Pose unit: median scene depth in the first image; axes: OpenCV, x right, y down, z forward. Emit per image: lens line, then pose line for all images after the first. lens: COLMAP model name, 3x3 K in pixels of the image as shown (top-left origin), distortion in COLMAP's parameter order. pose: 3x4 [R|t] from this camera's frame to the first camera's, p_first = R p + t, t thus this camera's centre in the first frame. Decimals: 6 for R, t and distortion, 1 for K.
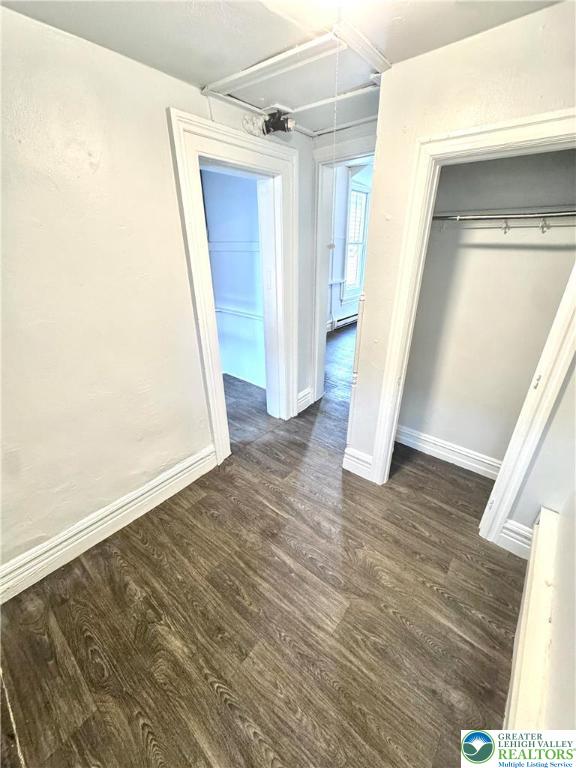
lens RADIAL K [[304.4, 0, 290.2], [0, 304.4, 384.7], [0, 0, 1]] dist [-0.007661, 0.000328]
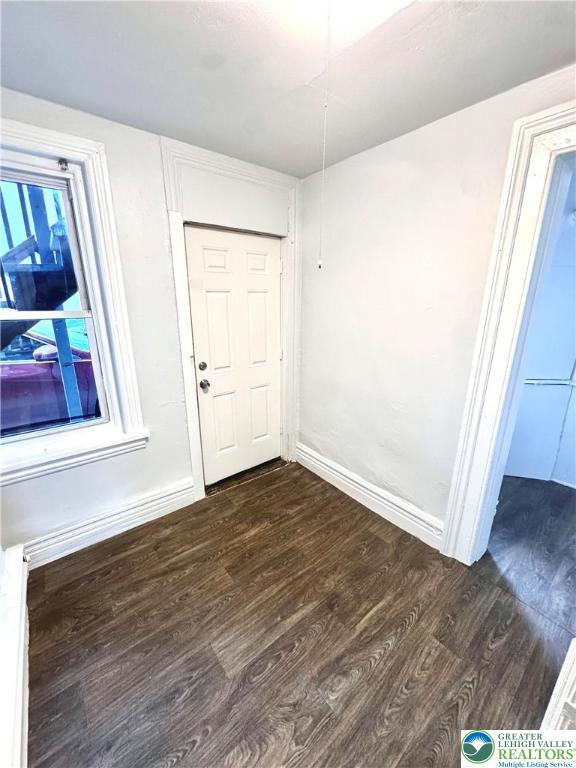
lens RADIAL K [[304.4, 0, 287.8], [0, 304.4, 383.8], [0, 0, 1]] dist [-0.007661, 0.000328]
pose [[-0.207779, 0.272840, -0.939354, 0.639313], [-0.418059, 0.843419, 0.337447, -0.275136], [0.884338, 0.462820, -0.061182, 0.724676]]
